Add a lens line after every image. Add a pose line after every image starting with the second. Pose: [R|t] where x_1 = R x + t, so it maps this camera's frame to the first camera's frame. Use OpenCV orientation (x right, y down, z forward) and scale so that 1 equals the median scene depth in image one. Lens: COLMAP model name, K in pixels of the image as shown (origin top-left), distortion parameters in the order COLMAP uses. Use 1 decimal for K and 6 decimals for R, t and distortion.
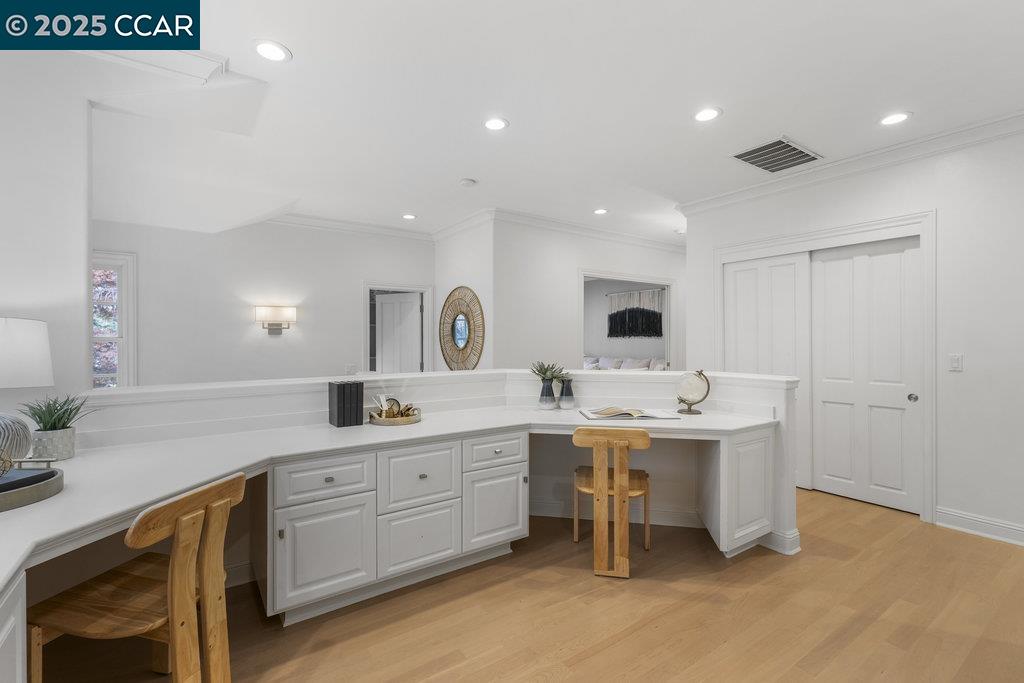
lens RADIAL K [[445.4, 0, 512.0], [0, 445.4, 341.5], [0, 0, 1]] dist [-0.001182, -0.000165]
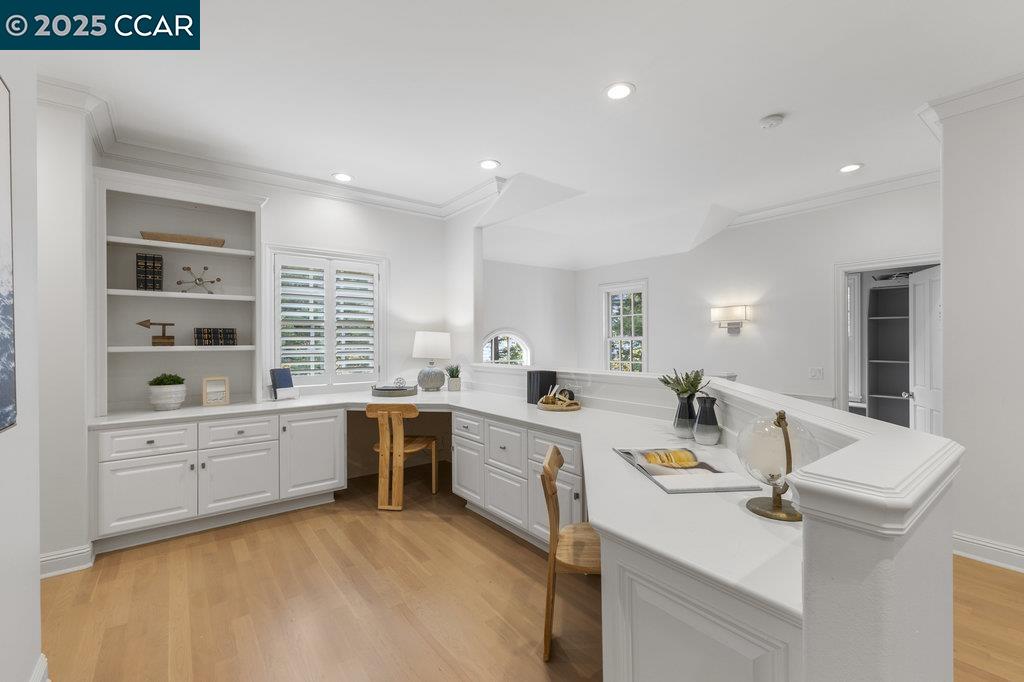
lens RADIAL K [[445.4, 0, 512.0], [0, 445.4, 341.0], [0, 0, 1]] dist [-0.001182, -0.000165]
pose [[0.054100, 0.003683, -0.998529, 0.970601], [-0.002192, 0.999991, 0.003570, -0.001147], [0.998533, 0.001996, 0.054107, 0.880634]]
